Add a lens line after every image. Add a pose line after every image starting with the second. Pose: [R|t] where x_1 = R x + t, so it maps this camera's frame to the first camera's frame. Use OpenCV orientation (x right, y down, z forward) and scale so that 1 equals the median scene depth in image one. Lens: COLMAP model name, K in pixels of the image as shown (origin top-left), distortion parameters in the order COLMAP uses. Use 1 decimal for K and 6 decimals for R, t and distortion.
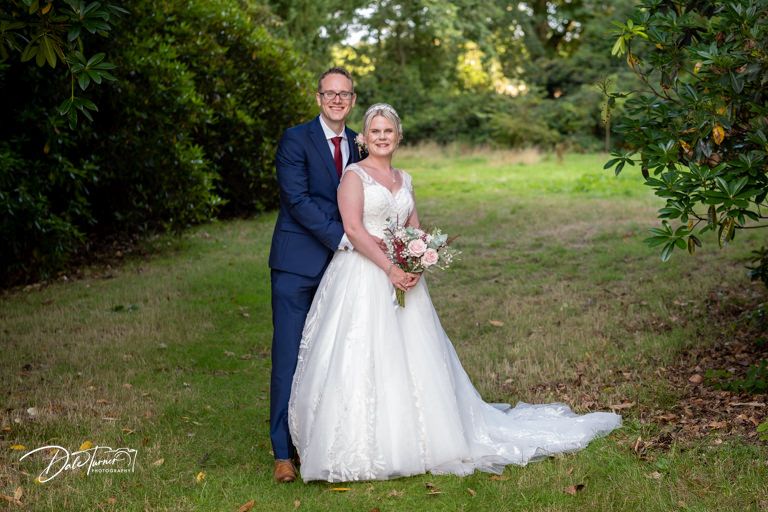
lens RADIAL K [[1869.3, 0, 384.0], [0, 1869.3, 256.0], [0, 0, 1]] dist [0.015040, -1.003953]
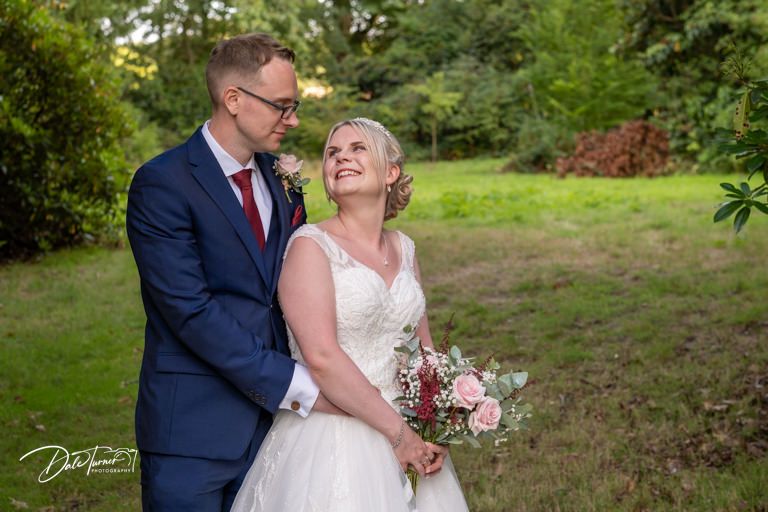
lens RADIAL K [[1869.3, 0, 384.0], [0, 1869.3, 256.0], [0, 0, 1]] dist [0.015040, -1.003953]
pose [[0.992041, -0.017232, 0.124730, -0.023652], [0.017513, 0.999846, -0.001158, -0.018016], [-0.124691, 0.003333, 0.992190, 0.226054]]
